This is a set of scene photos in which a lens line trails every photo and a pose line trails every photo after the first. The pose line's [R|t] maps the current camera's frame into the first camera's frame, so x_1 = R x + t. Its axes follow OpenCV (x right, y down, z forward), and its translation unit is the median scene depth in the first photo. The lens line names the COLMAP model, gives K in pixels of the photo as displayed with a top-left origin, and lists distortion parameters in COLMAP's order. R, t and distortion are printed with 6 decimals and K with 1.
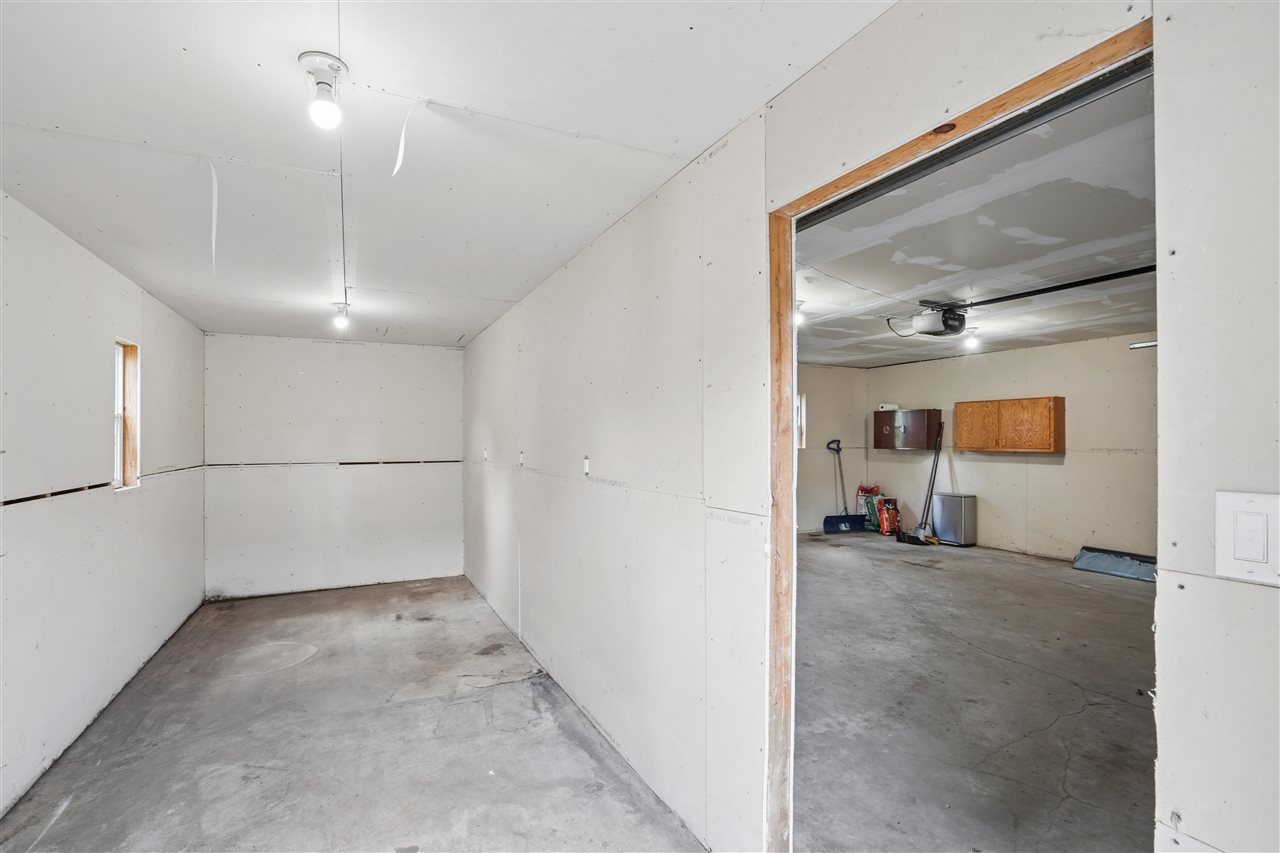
lens RADIAL K [[589.7, 0, 639.9], [0, 589.7, 433.4], [0, 0, 1]] dist [-0.001113, 0.000020]
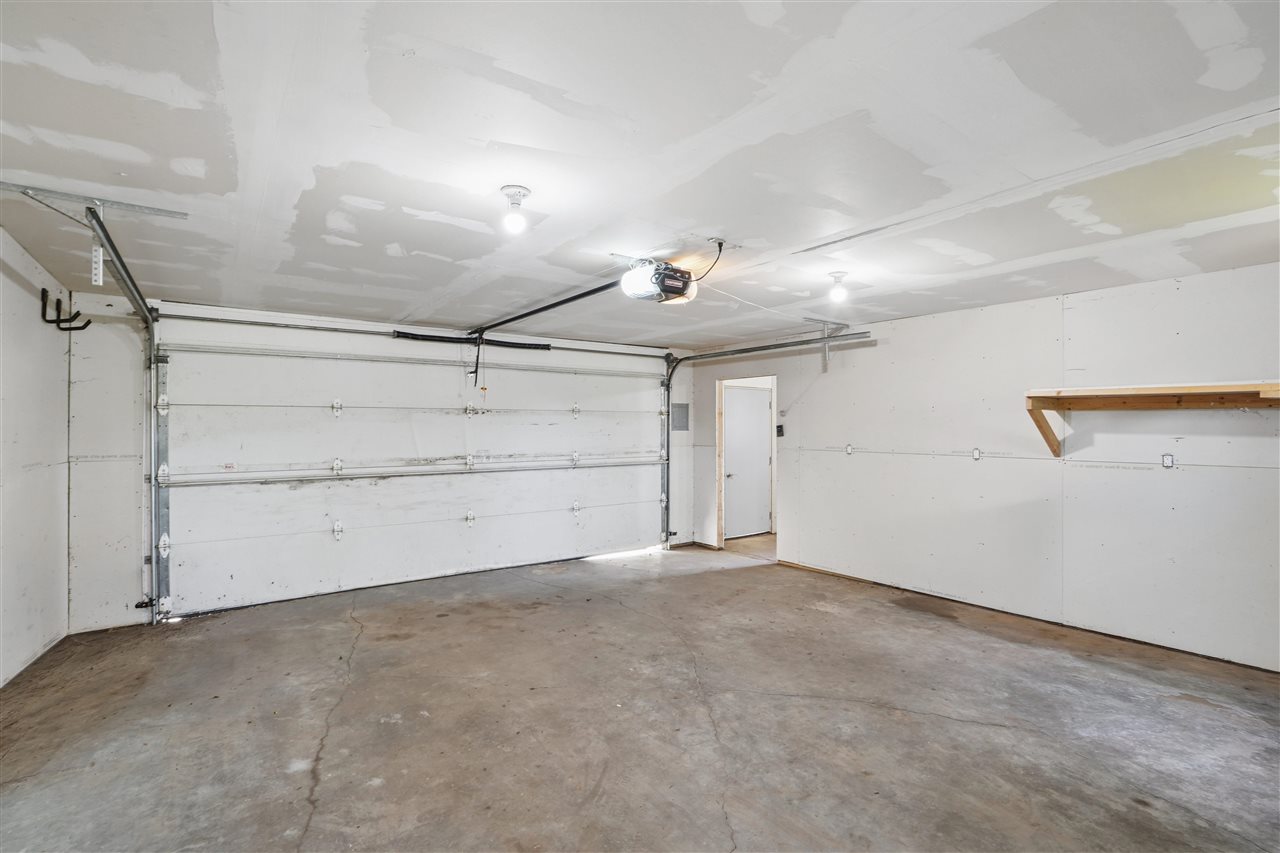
lens RADIAL K [[589.7, 0, 639.5], [0, 589.7, 429.4], [0, 0, 1]] dist [-0.001113, 0.000020]
pose [[-0.985437, 0.000218, -0.170039, 0.749661], [0.001788, 0.999957, -0.009083, 0.004292], [0.170030, -0.009255, -0.985395, 1.956442]]
